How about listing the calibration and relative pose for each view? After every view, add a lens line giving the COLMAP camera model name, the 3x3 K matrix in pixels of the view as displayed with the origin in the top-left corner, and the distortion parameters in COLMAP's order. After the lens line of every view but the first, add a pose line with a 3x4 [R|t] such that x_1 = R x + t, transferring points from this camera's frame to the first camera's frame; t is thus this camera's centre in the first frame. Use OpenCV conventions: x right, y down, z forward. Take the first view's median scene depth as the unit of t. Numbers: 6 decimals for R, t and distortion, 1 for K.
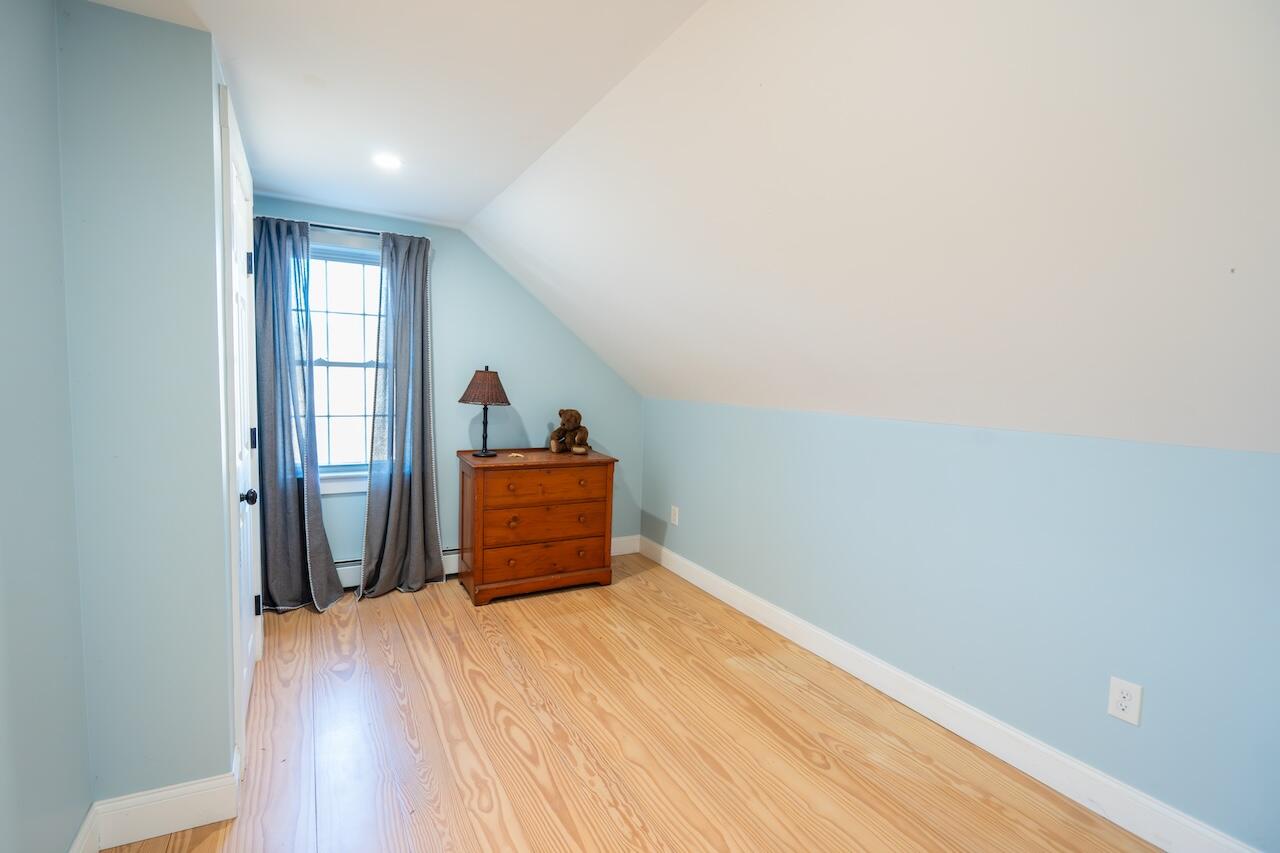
lens RADIAL K [[612.3, 0, 640.0], [0, 612.3, 426.5], [0, 0, 1]] dist [-0.001395, 0.000091]
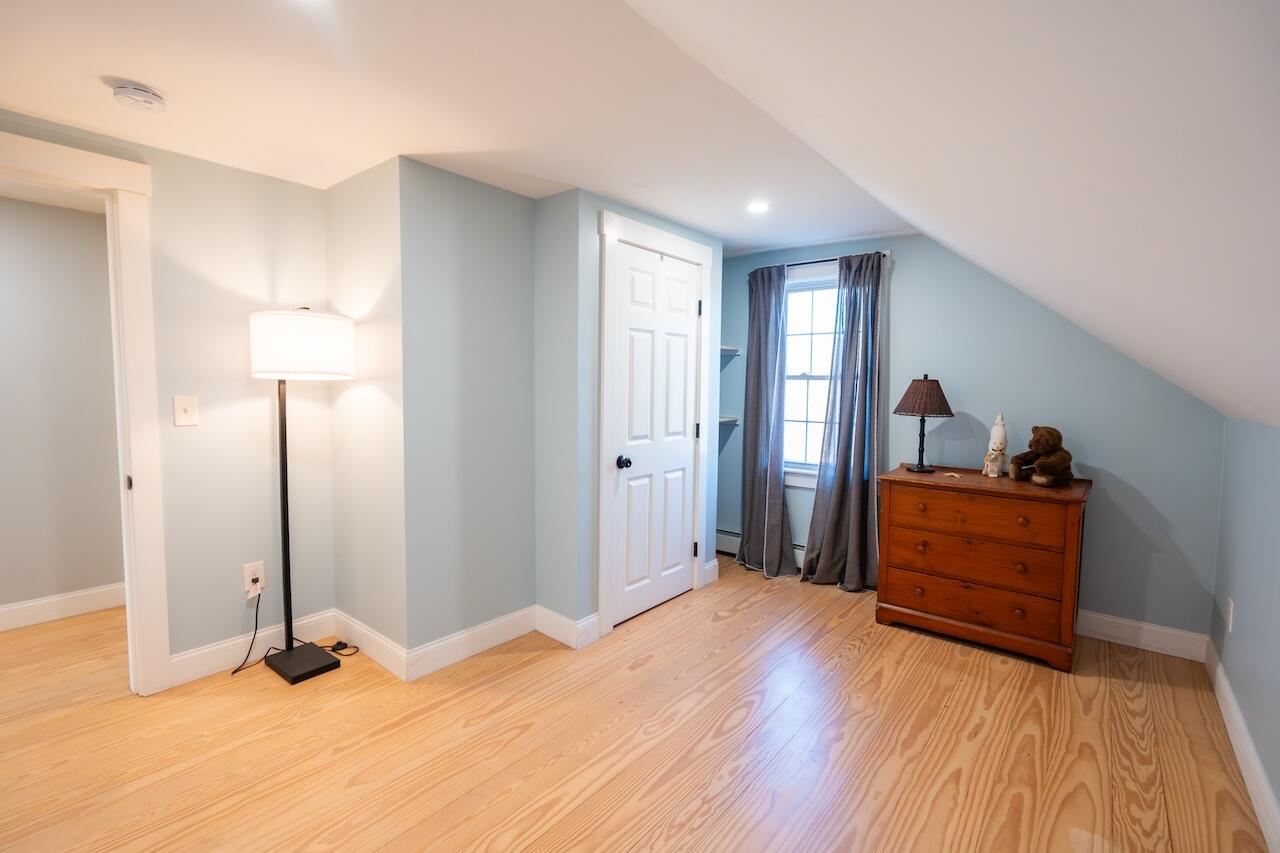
lens RADIAL K [[572.2, 0, 605.6], [0, 572.2, 425.0], [0, 0, 1]] dist [0.001077, 0.000255]
pose [[0.332522, 0.042578, -0.942134, 0.421691], [-0.075799, 0.996955, 0.018303, -0.001445], [0.940044, 0.065327, 0.334737, 0.270285]]
